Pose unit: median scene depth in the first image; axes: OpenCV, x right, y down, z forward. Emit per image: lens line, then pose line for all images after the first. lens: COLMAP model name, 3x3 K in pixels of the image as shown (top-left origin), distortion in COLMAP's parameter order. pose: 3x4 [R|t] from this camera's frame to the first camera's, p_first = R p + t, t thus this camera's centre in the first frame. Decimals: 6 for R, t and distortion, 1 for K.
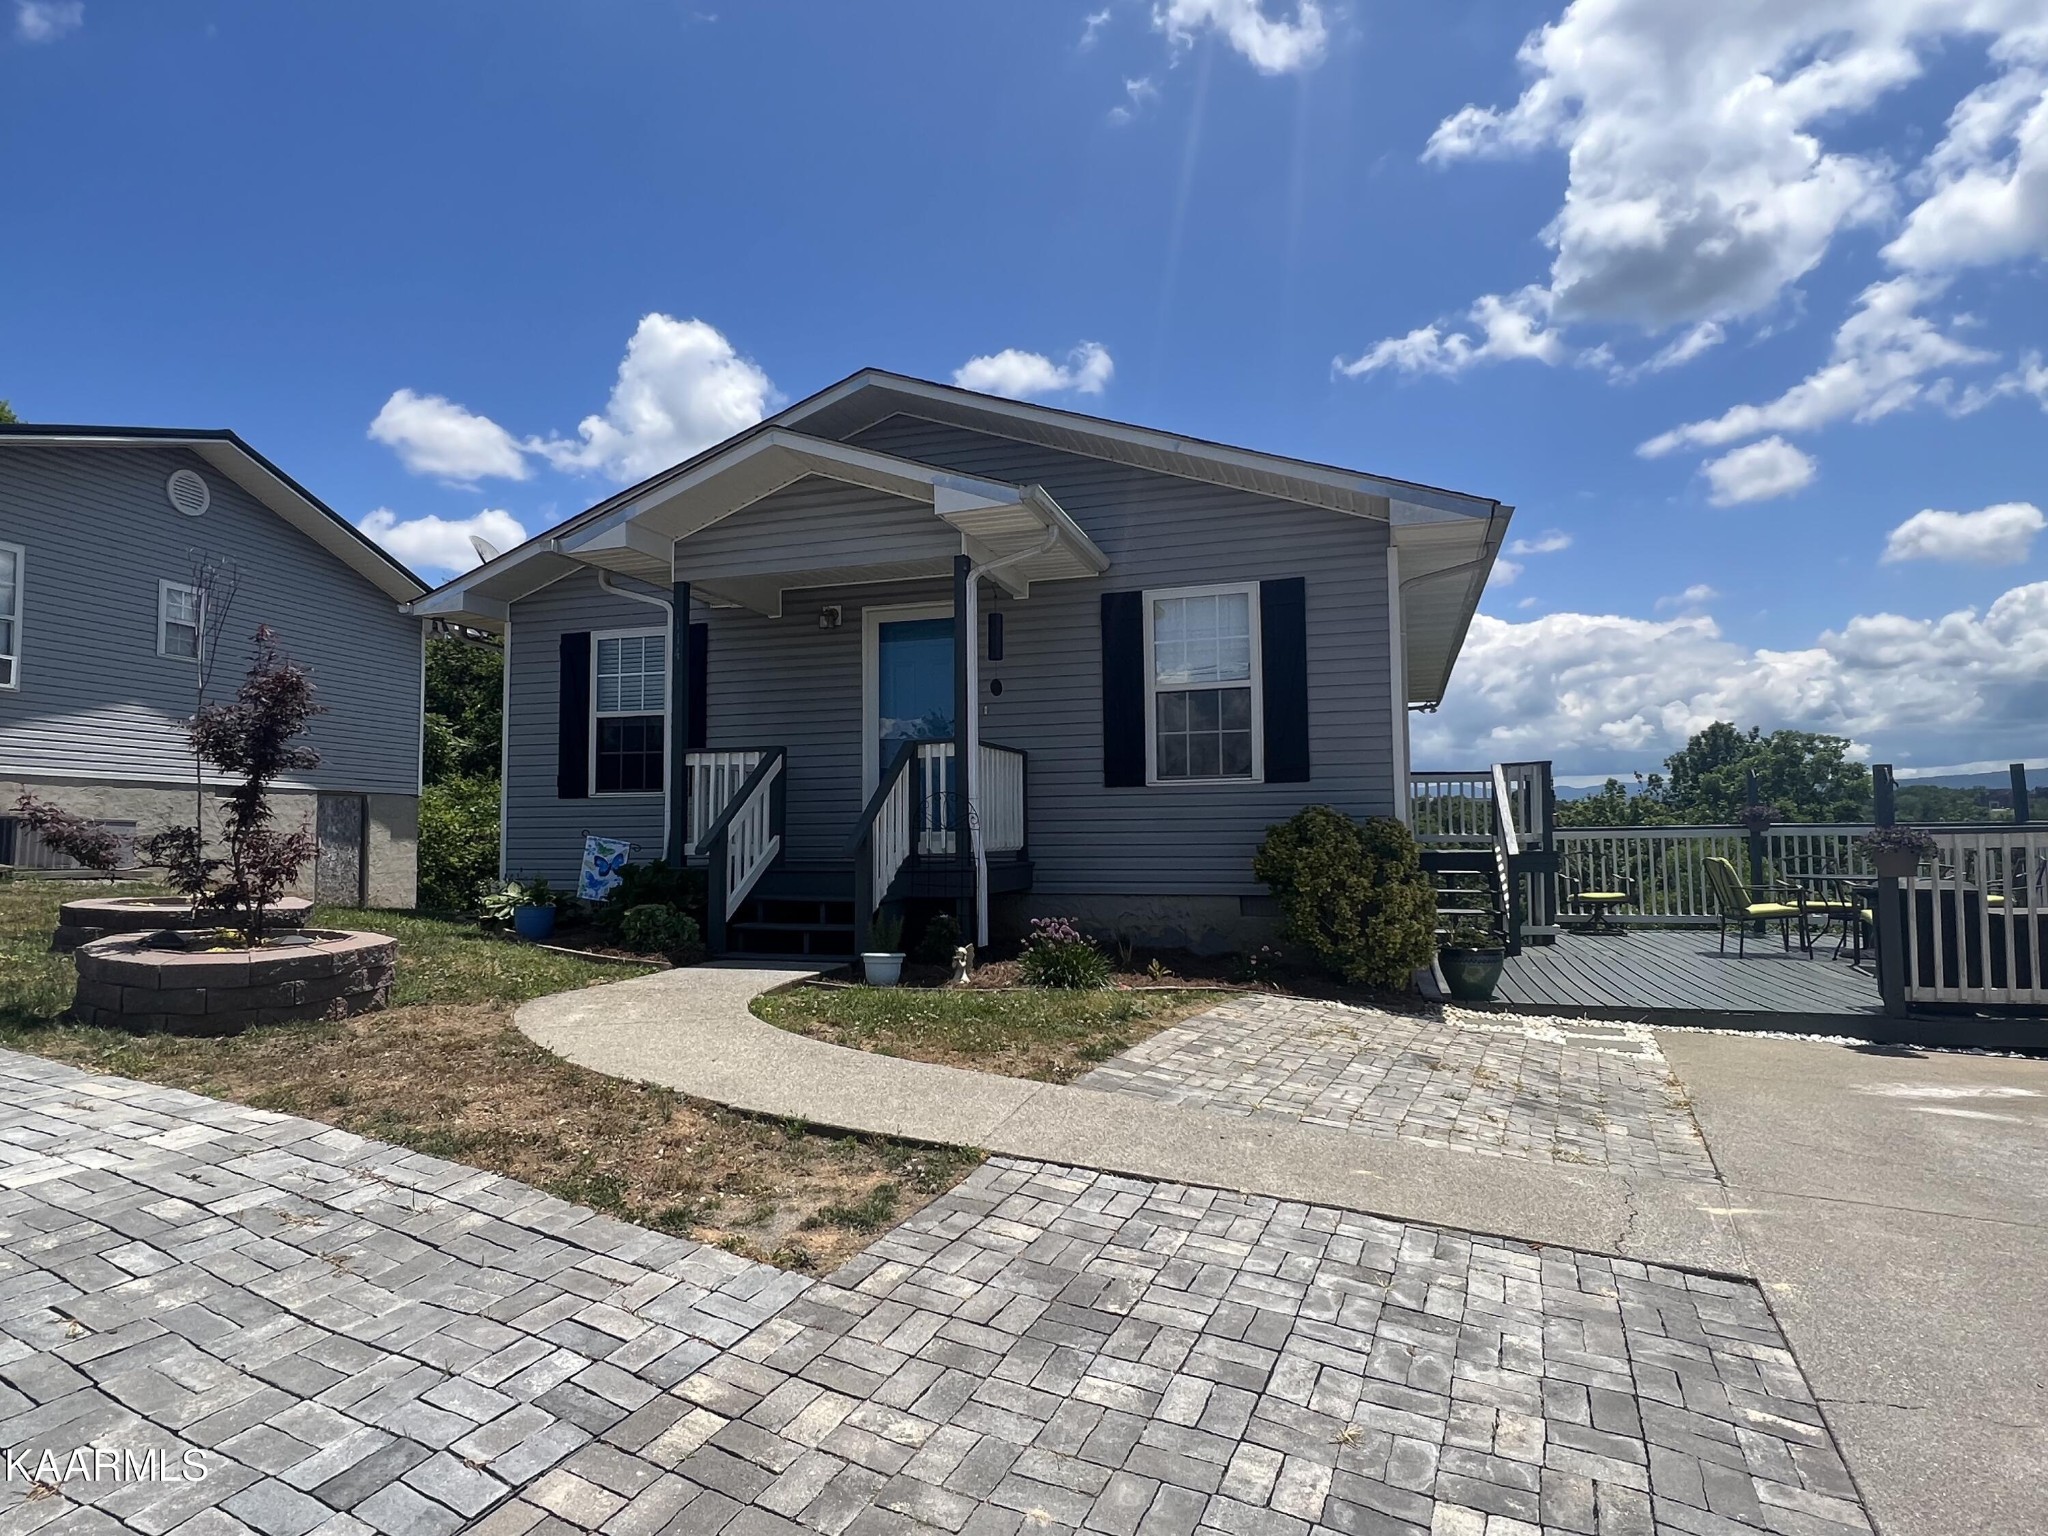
lens RADIAL K [[1106.0, 0, 1008.3], [0, 1106.0, 763.5], [0, 0, 1]] dist [-0.003081, -0.001177]
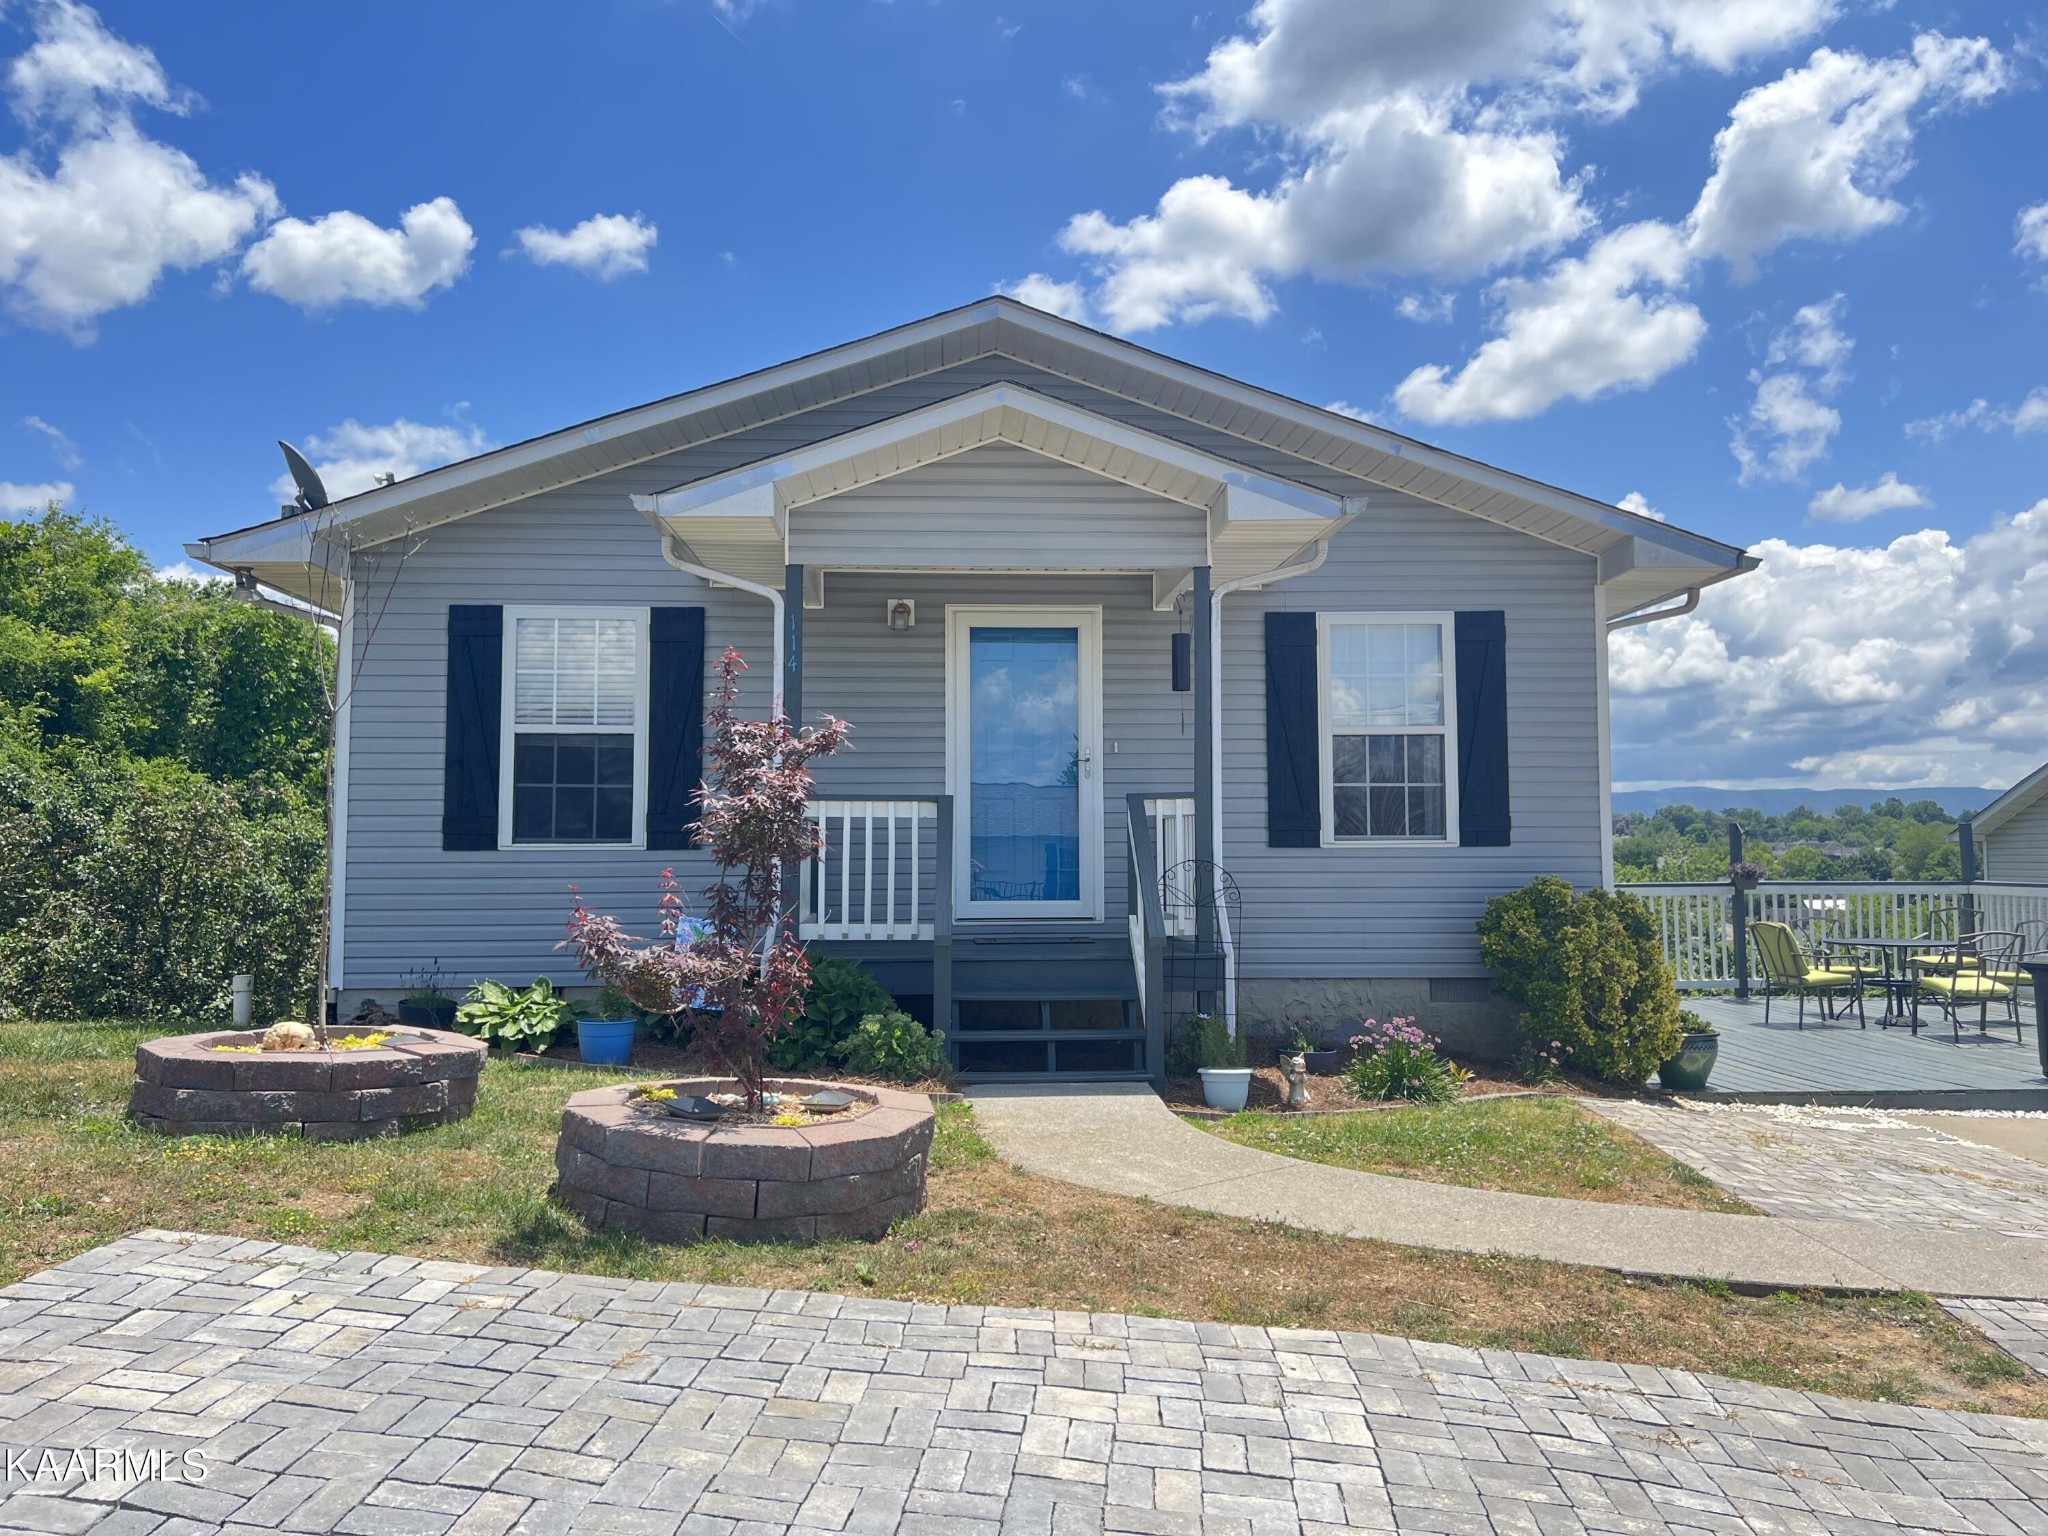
lens RADIAL K [[1490.1, 0, 1024.5], [0, 1490.1, 768.0], [0, 0, 1]] dist [-0.013030, -0.005441]
pose [[0.944869, 0.026934, 0.326339, -0.464548], [-0.028043, 0.999606, -0.001306, -0.032522], [-0.326246, -0.007918, 0.945252, 0.015959]]
